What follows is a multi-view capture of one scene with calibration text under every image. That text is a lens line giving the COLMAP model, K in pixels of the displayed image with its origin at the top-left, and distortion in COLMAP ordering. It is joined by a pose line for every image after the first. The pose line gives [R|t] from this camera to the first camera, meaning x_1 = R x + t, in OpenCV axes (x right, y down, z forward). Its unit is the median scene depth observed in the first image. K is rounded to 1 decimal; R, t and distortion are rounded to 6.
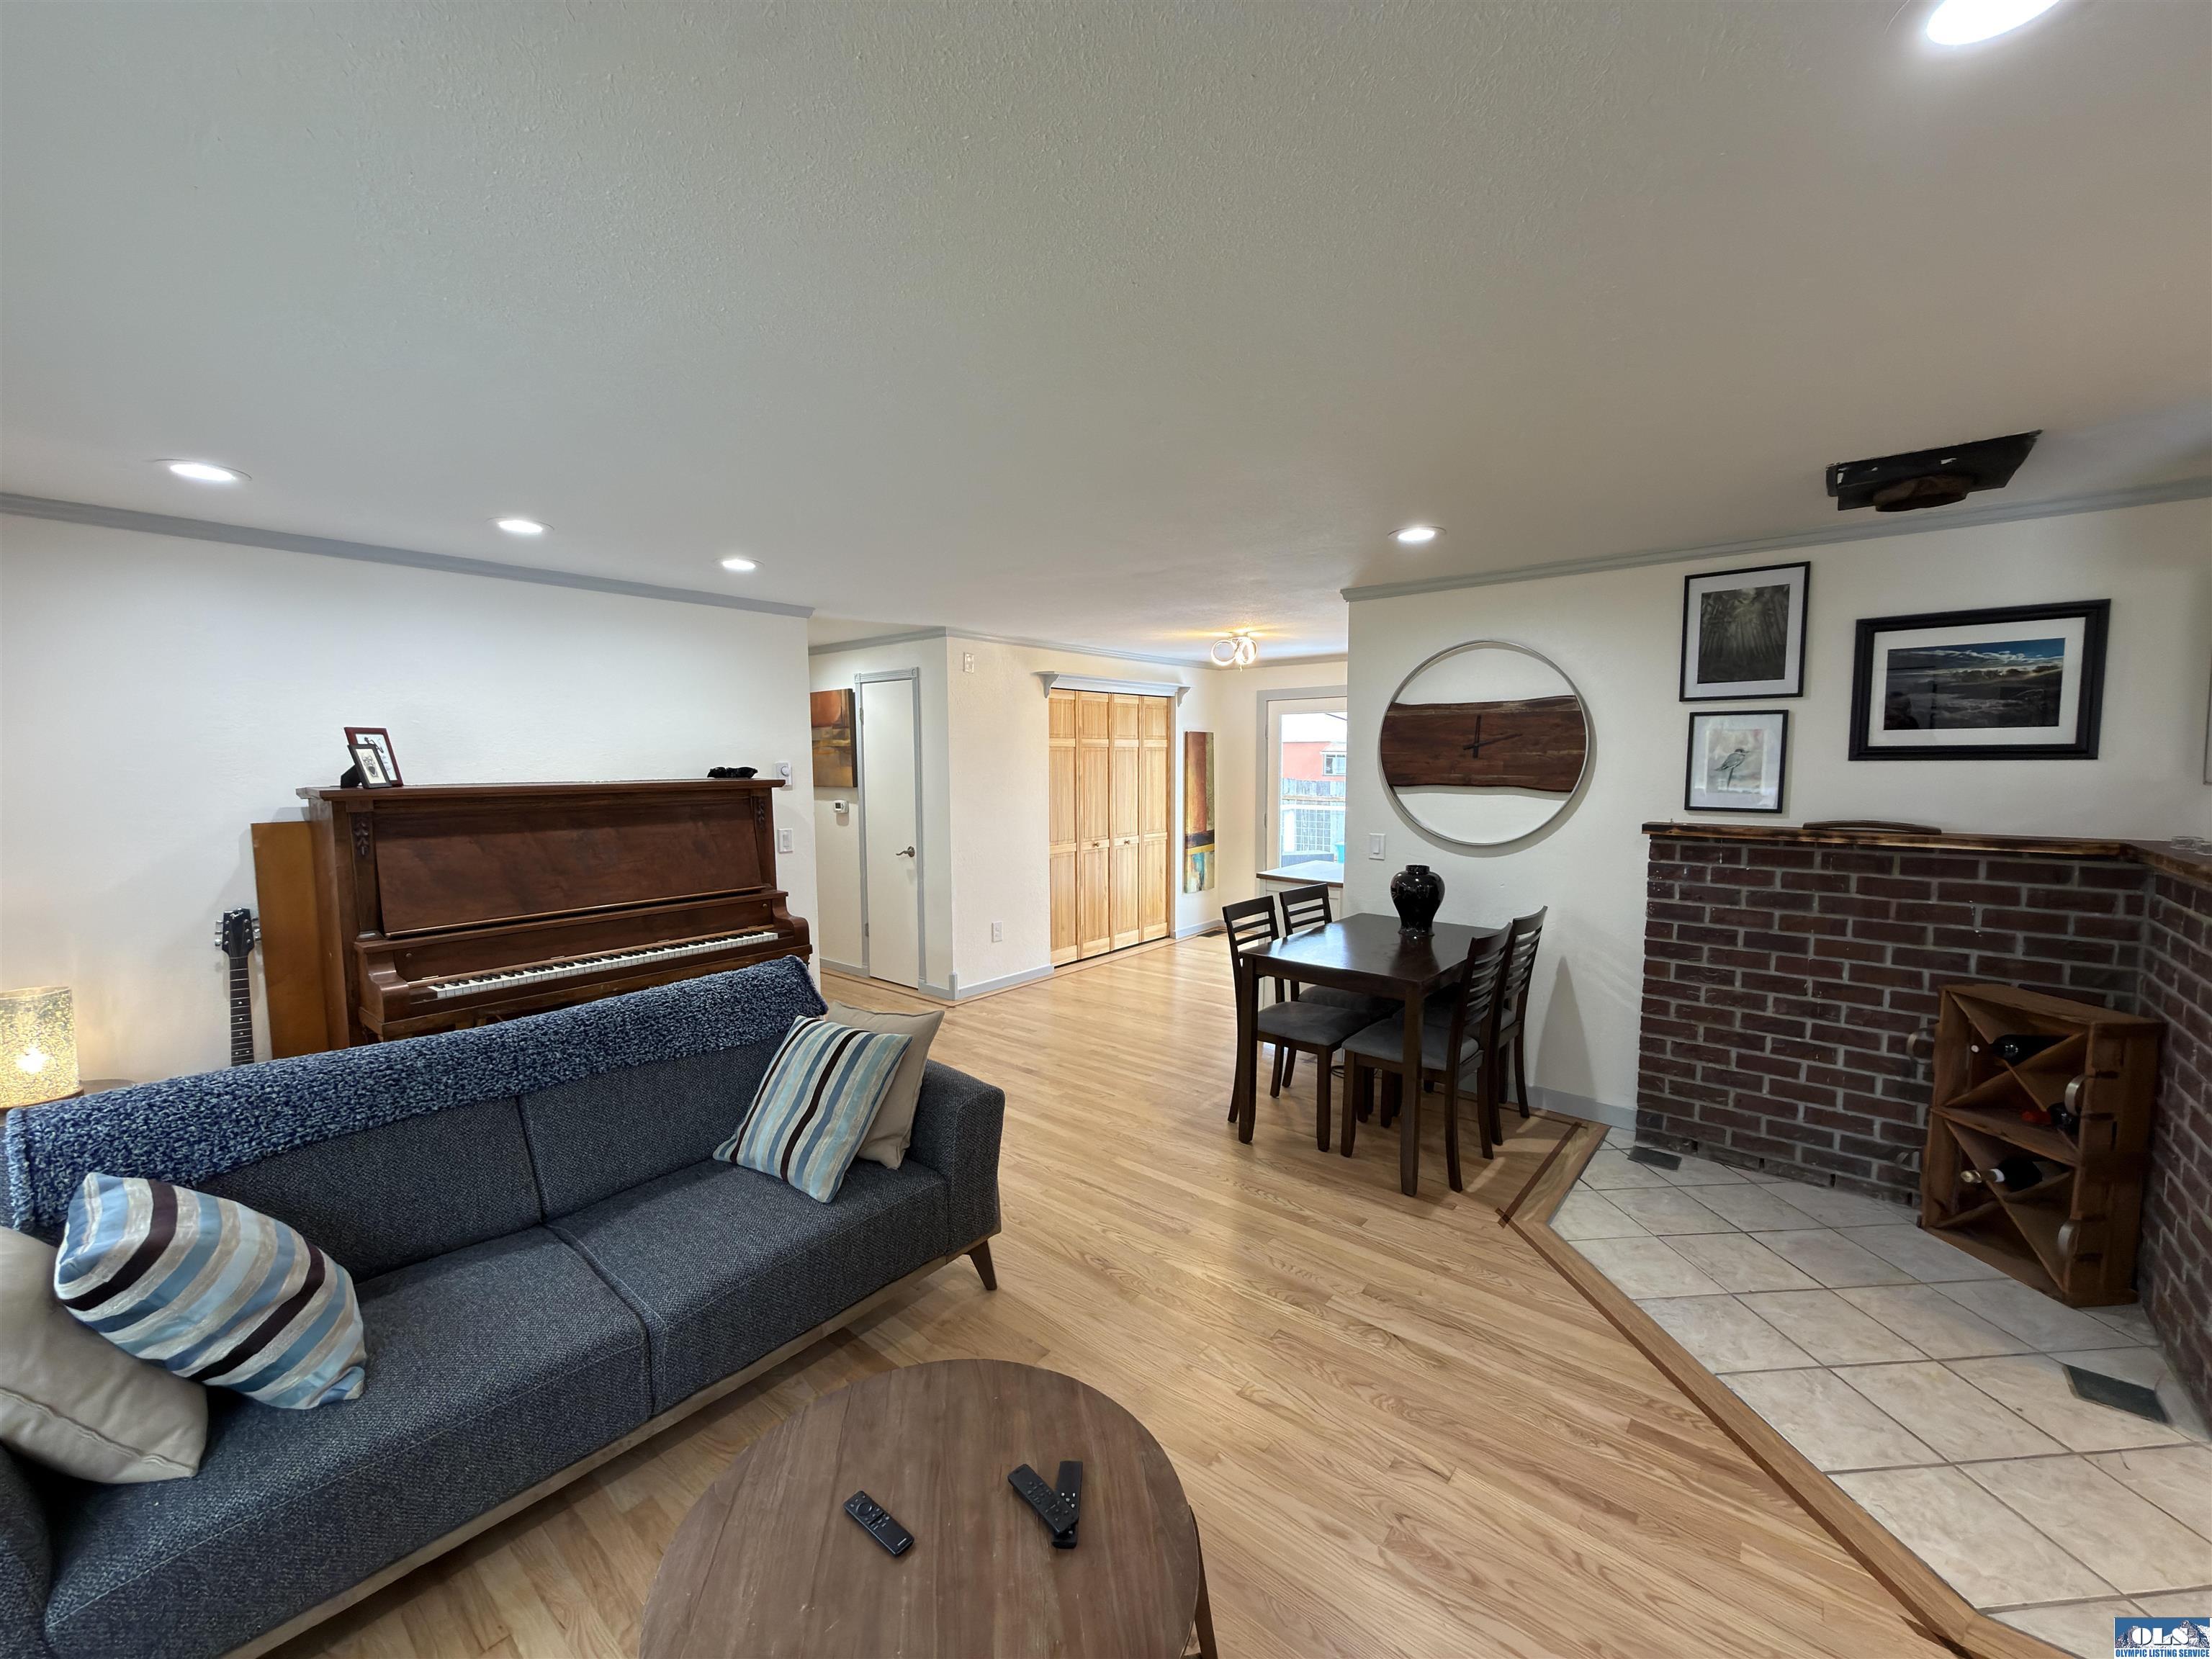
lens RADIAL K [[877.5, 0, 1105.4], [0, 877.5, 832.8], [0, 0, 1]] dist [-0.001989, 0.000024]
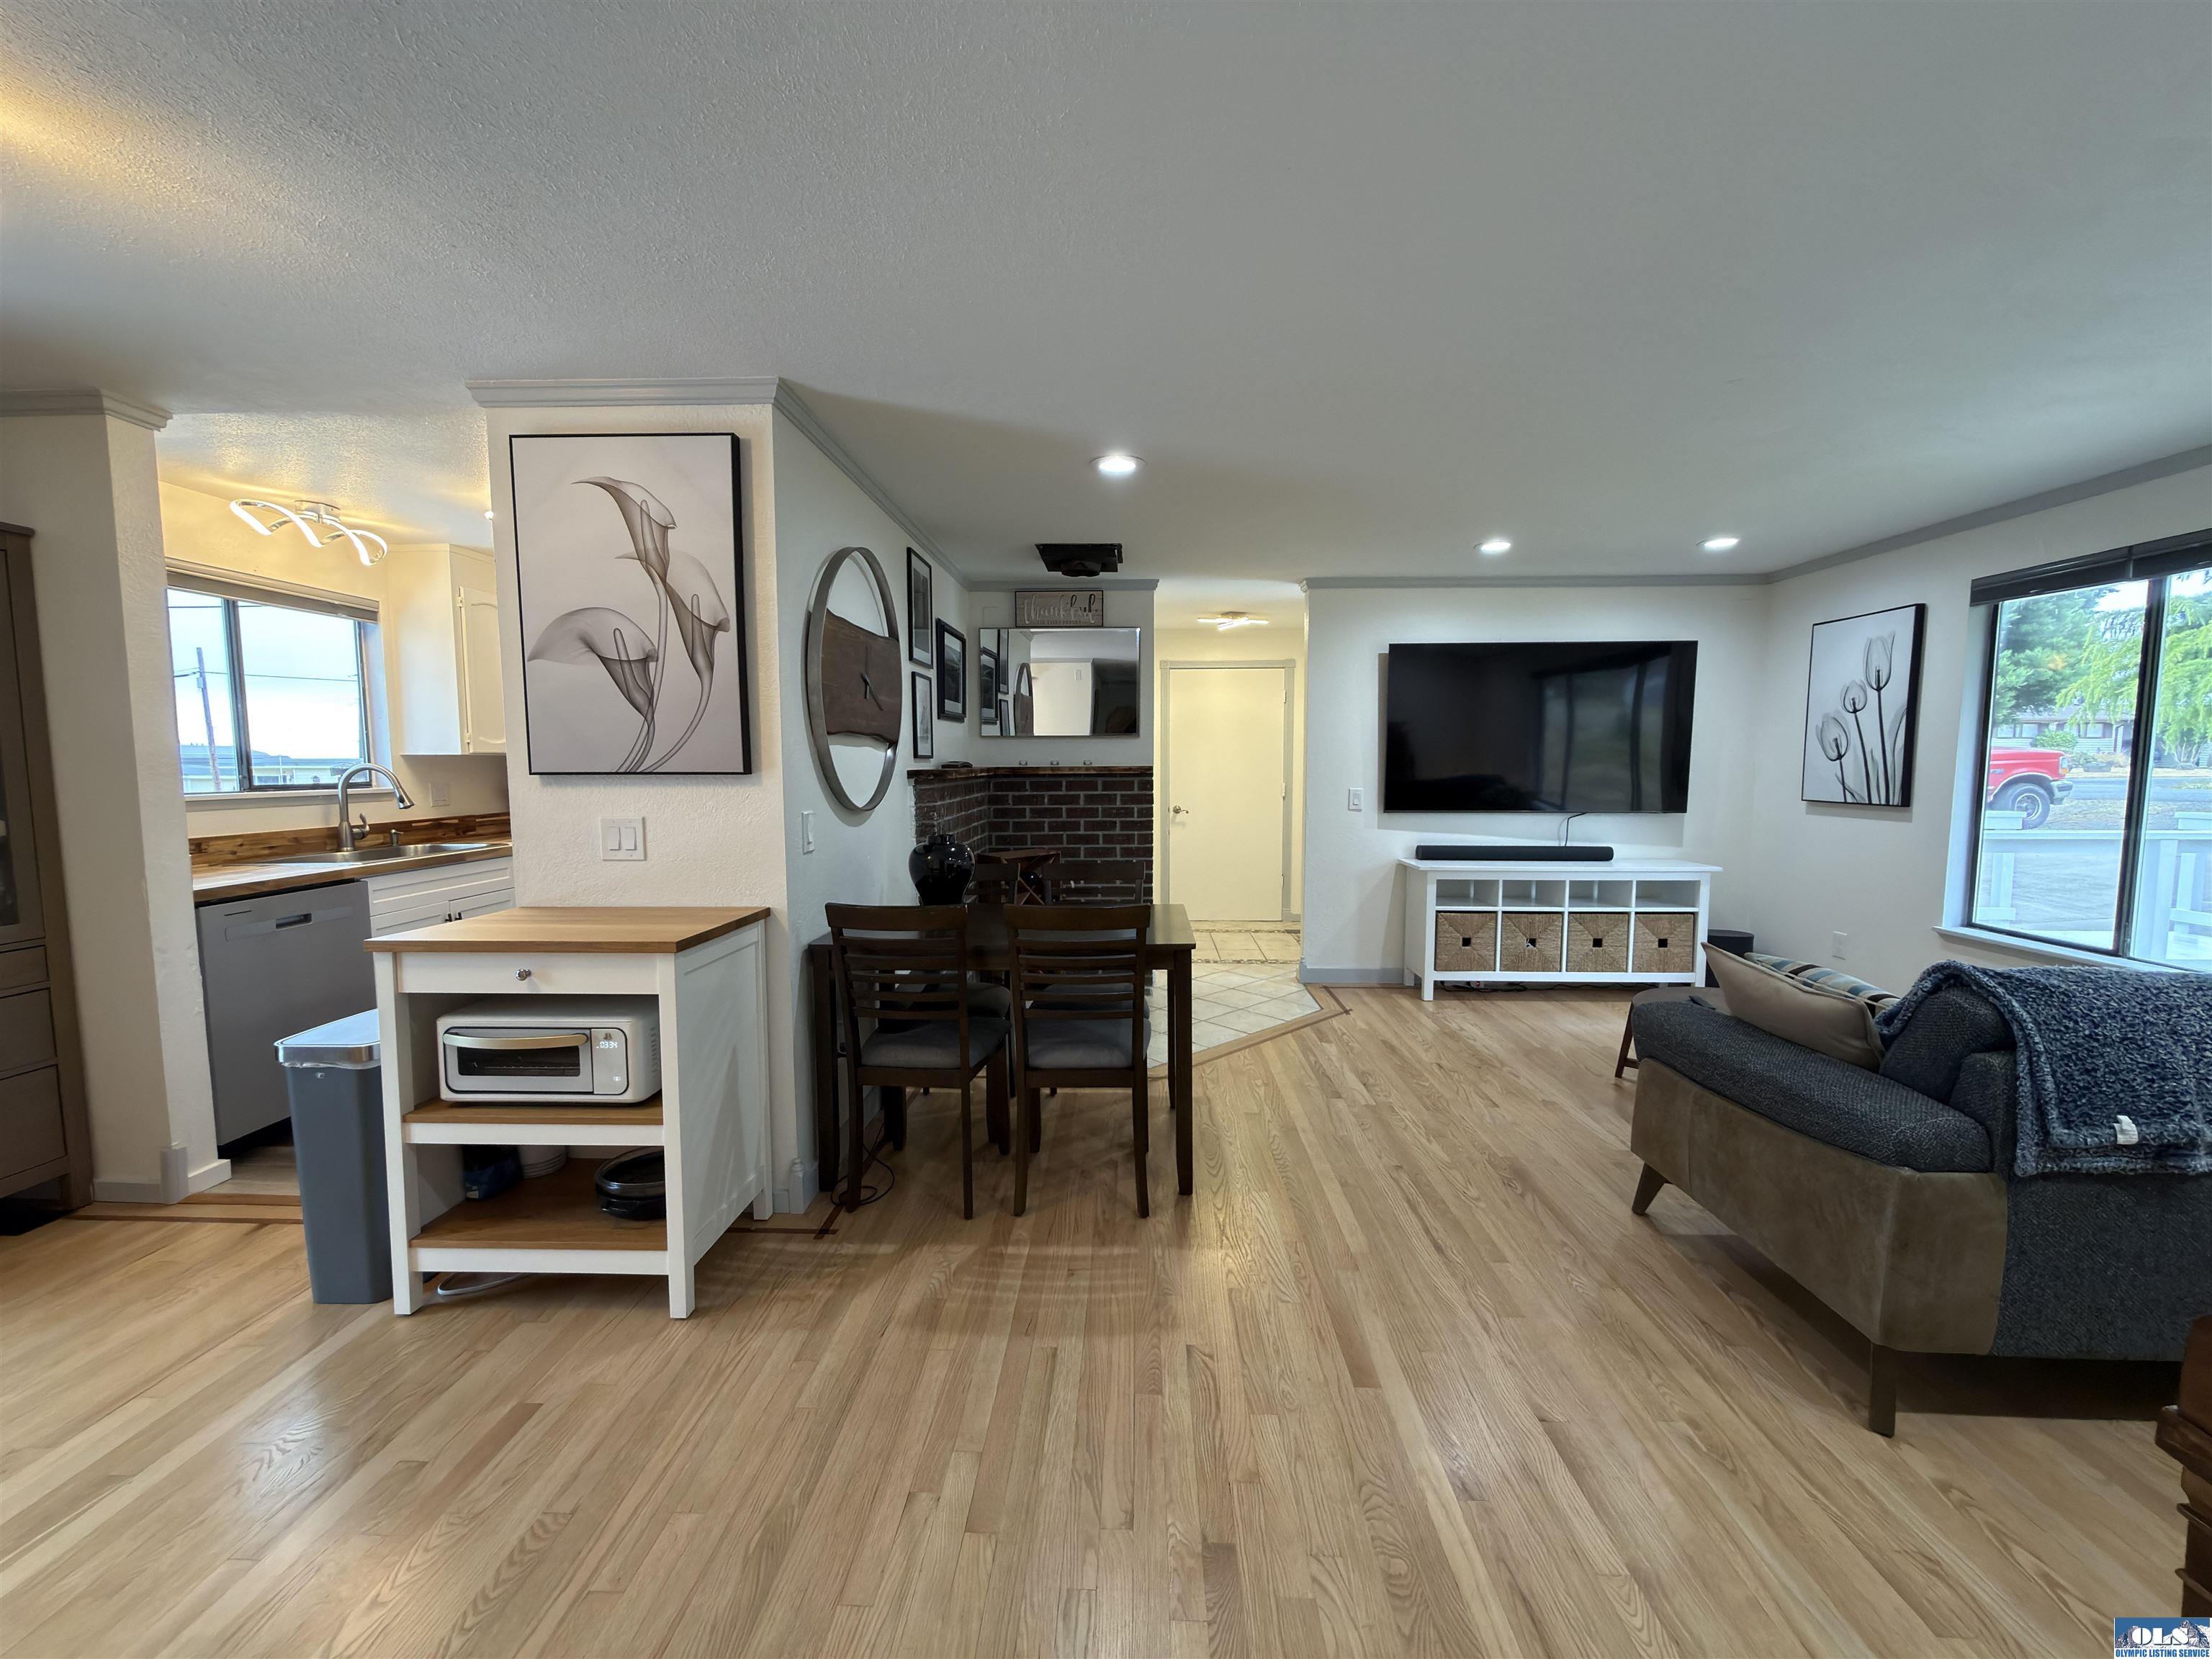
lens RADIAL K [[881.7, 0, 1105.5], [0, 881.7, 831.0], [0, 0, 1]] dist [0.000767, -0.000925]
pose [[-0.610604, -0.058722, 0.789756, -0.430987], [0.074392, 0.988584, 0.131022, -0.070953], [-0.788434, 0.138754, -0.599266, 1.657442]]
